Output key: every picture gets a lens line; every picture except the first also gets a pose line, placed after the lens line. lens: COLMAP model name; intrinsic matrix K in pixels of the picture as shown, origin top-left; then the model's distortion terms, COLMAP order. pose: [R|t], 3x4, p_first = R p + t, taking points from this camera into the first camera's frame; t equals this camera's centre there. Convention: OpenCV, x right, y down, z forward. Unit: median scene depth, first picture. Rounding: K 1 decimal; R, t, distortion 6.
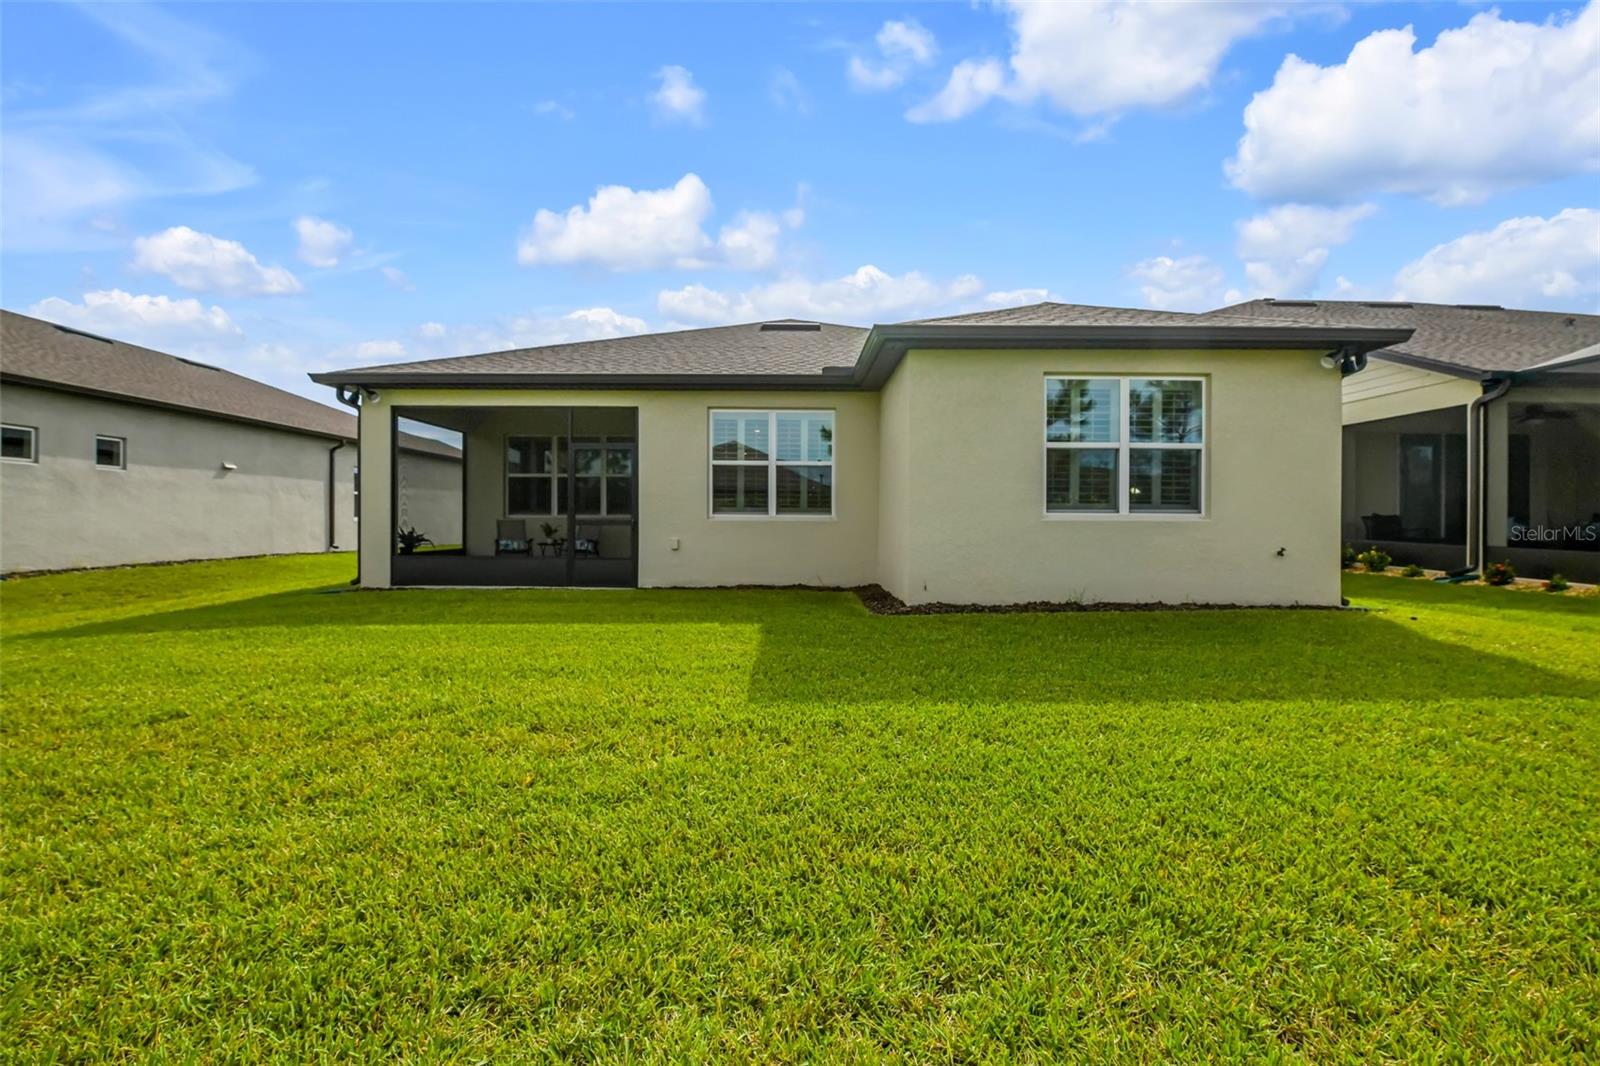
lens RADIAL K [[684.3, 0, 803.6], [0, 684.3, 538.9], [0, 0, 1]] dist [-0.001513, -0.008736]
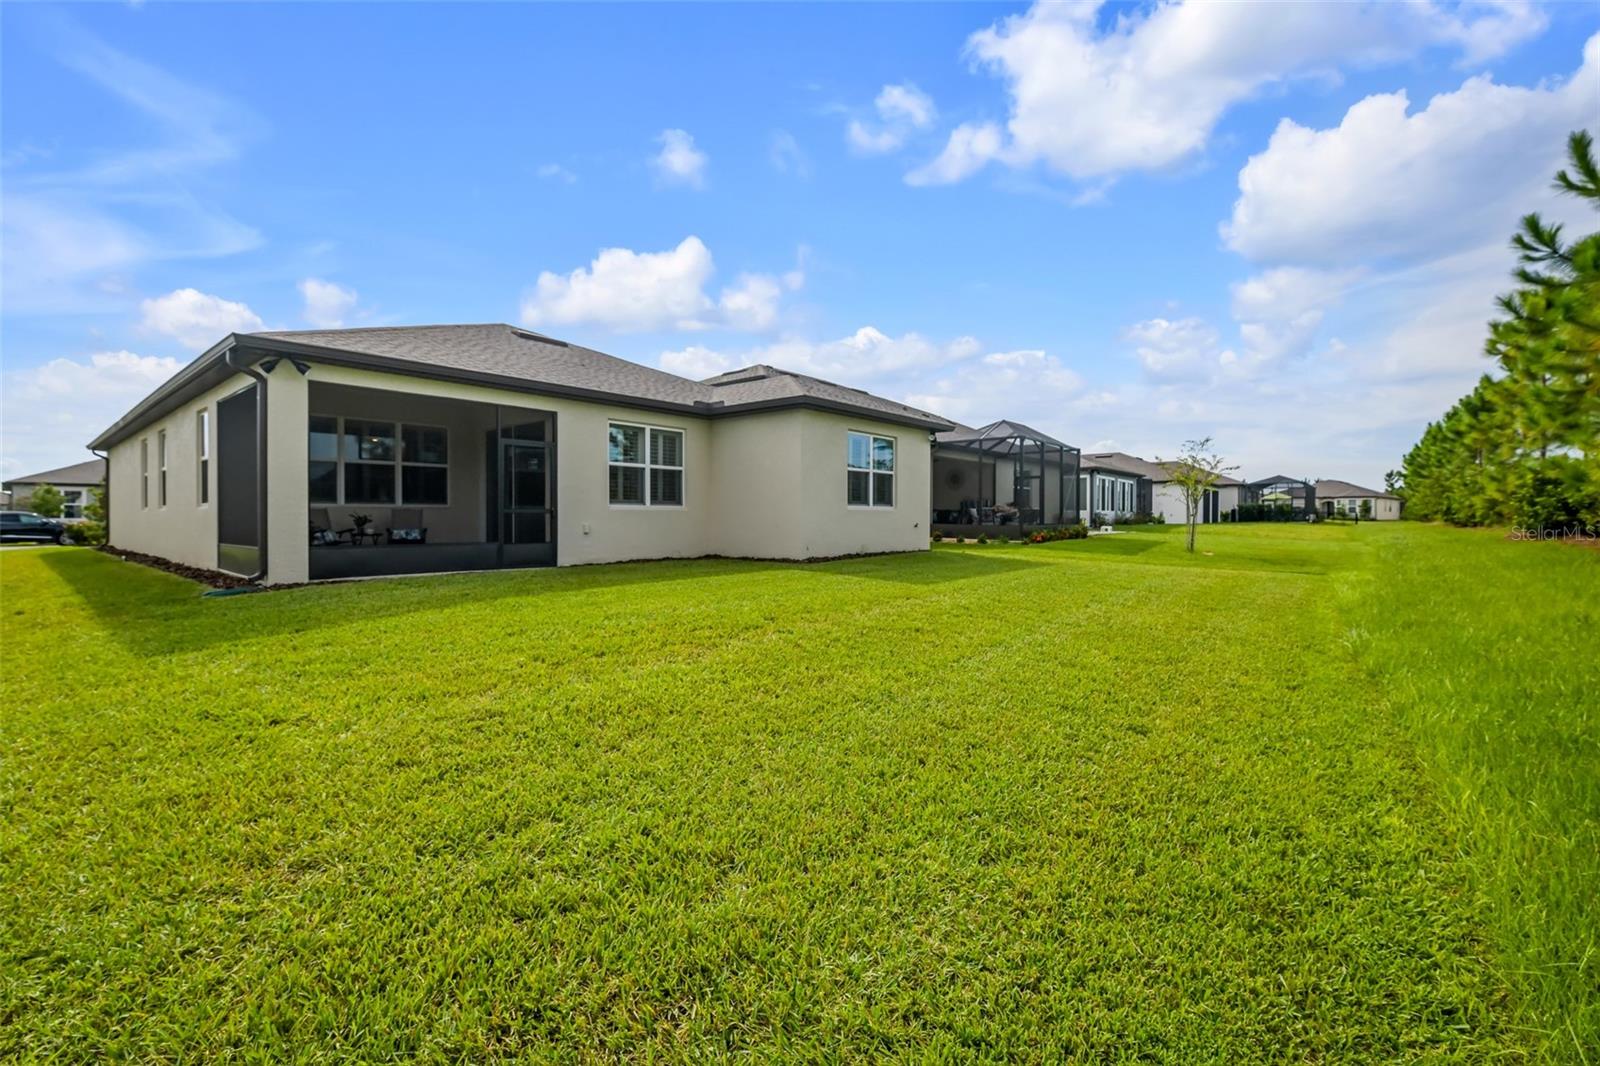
lens RADIAL K [[673.5, 0, 817.8], [0, 673.5, 521.5], [0, 0, 1]] dist [-0.001094, -0.007848]
pose [[0.647521, -0.009388, 0.761990, -0.838363], [0.025562, 0.999629, -0.009406, 0.016451], [-0.761619, 0.025568, 0.647521, -0.083154]]
